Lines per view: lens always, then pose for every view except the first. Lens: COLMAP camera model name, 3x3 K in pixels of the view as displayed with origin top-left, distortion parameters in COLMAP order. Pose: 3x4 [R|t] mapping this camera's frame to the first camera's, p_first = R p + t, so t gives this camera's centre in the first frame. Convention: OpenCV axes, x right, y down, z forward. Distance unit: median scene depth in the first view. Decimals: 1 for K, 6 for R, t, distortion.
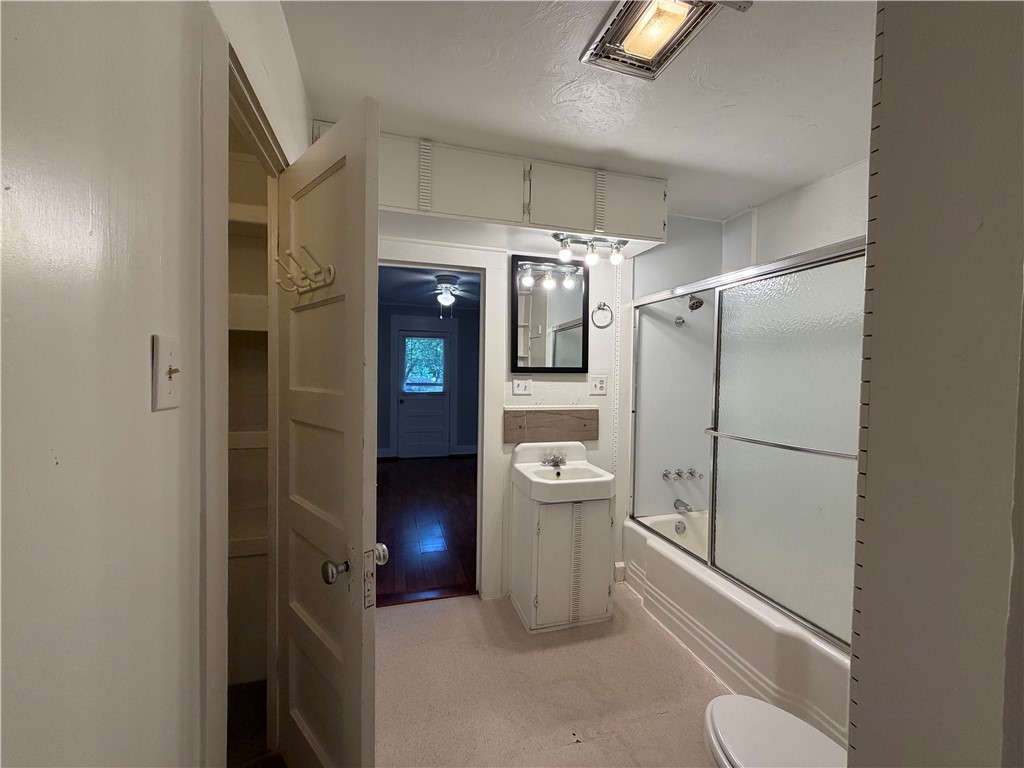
lens RADIAL K [[406.8, 0, 510.6], [0, 406.8, 383.5], [0, 0, 1]] dist [0.000200, 0.000140]
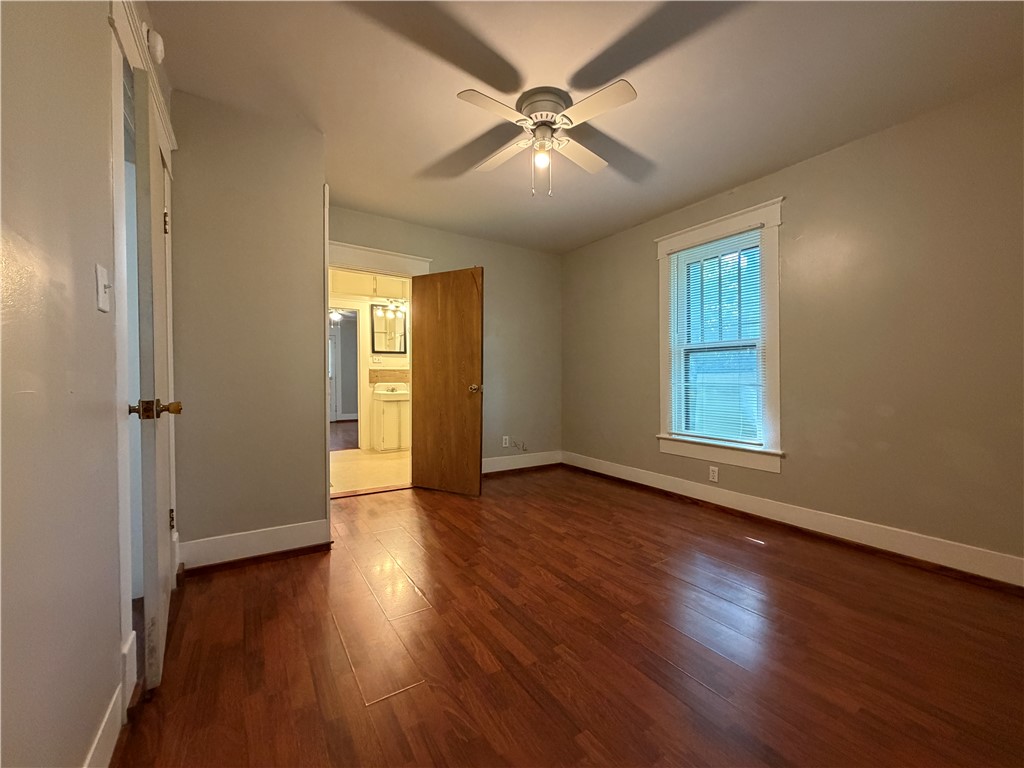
lens RADIAL K [[406.8, 0, 513.7], [0, 406.8, 381.9], [0, 0, 1]] dist [0.000200, 0.000140]
pose [[0.957259, -0.025010, 0.288148, 0.104087], [0.028271, 0.999575, -0.007160, 0.179894], [-0.287847, 0.015000, 0.957559, -1.509529]]
